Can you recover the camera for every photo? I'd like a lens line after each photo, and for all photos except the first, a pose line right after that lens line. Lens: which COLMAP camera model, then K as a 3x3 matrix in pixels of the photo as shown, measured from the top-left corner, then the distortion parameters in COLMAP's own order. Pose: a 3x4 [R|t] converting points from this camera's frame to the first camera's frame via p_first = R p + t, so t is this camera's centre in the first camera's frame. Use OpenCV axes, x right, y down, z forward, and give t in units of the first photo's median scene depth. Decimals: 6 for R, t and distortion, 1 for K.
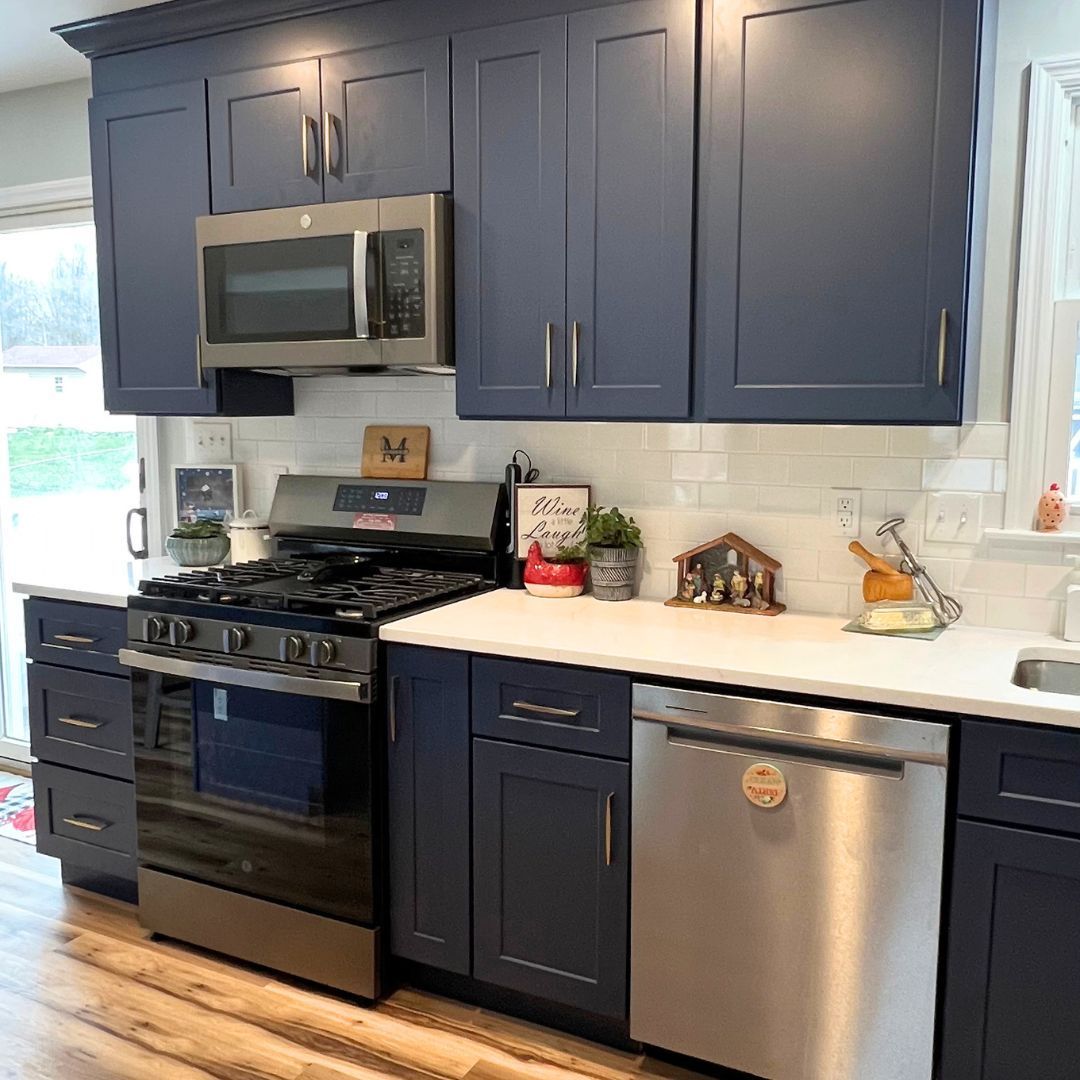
lens RADIAL K [[1103.4, 0, 540.0], [0, 1103.4, 540.0], [0, 0, 1]] dist [0.053144, -0.003862]
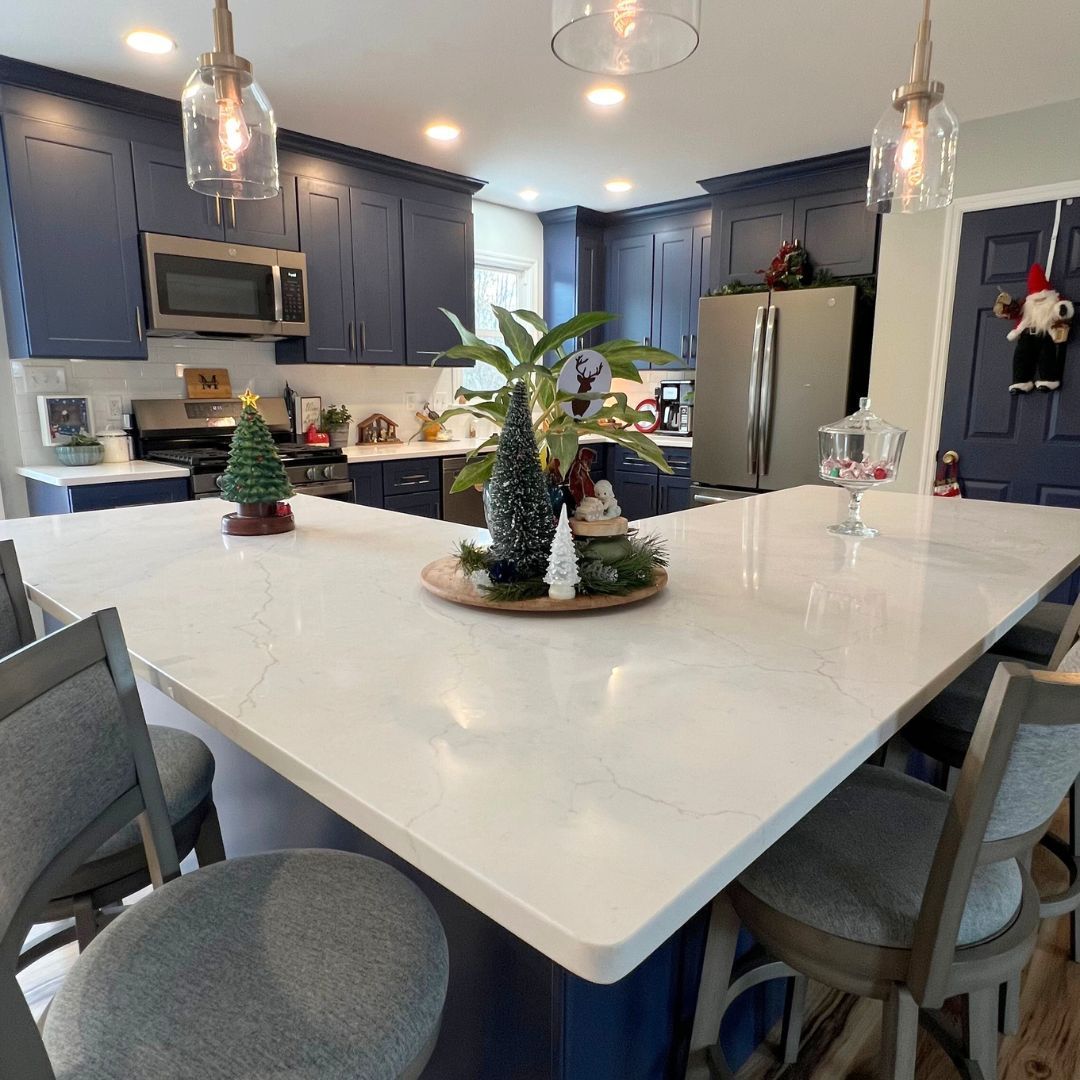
lens RADIAL K [[764.3, 0, 530.8], [0, 764.3, 535.5], [0, 0, 1]] dist [-0.005083, -0.001943]
pose [[0.281113, -0.186921, 0.941295, -1.348733], [0.121149, 0.979913, 0.158409, 0.031707], [-0.951997, 0.069506, 0.298112, 0.183891]]
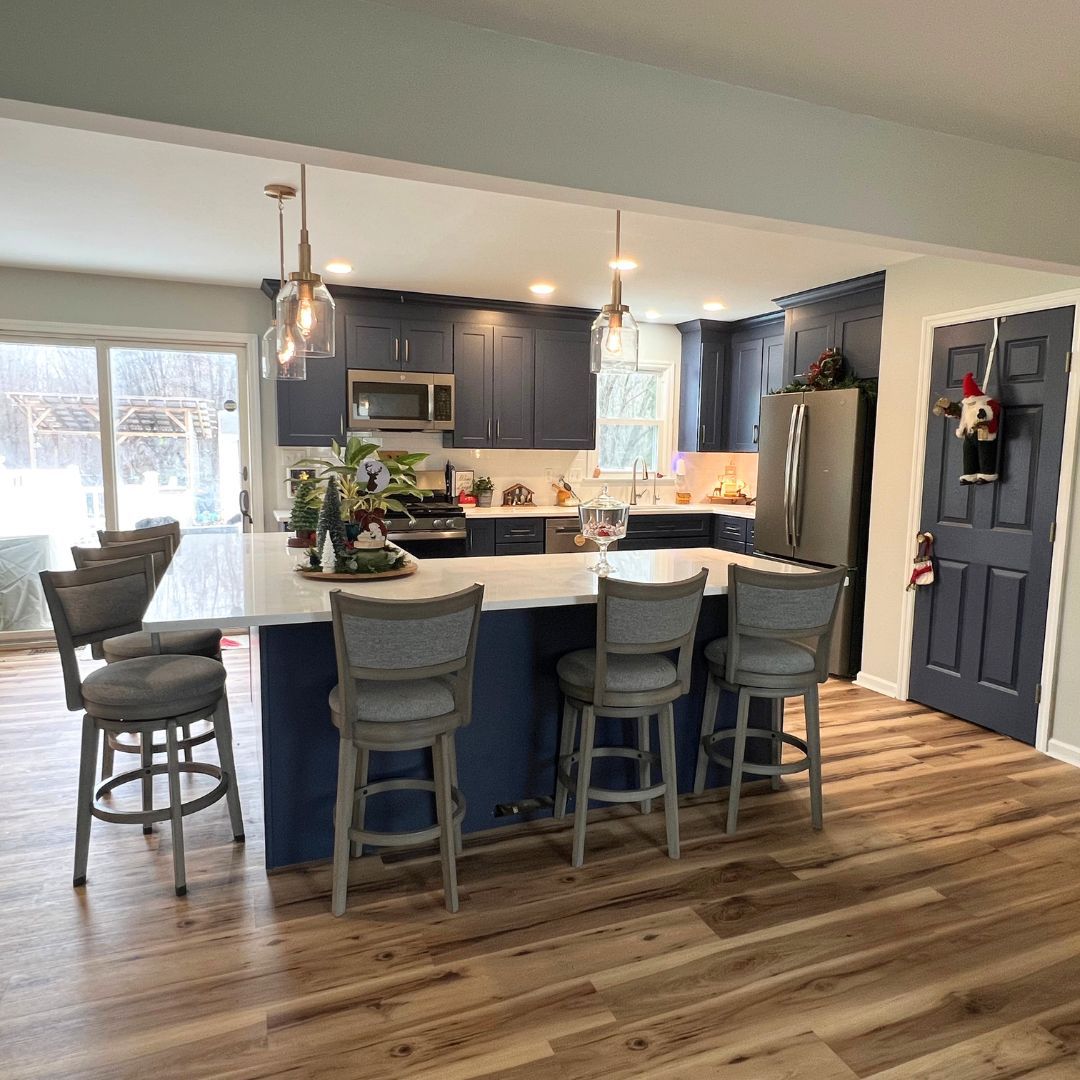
lens RADIAL K [[764.3, 0, 530.8], [0, 764.3, 535.5], [0, 0, 1]] dist [-0.005083, -0.001943]
pose [[0.657713, -0.077018, 0.749321, -1.484689], [0.083190, 0.996101, 0.029364, 0.082146], [-0.748661, 0.043023, 0.661555, -0.512329]]
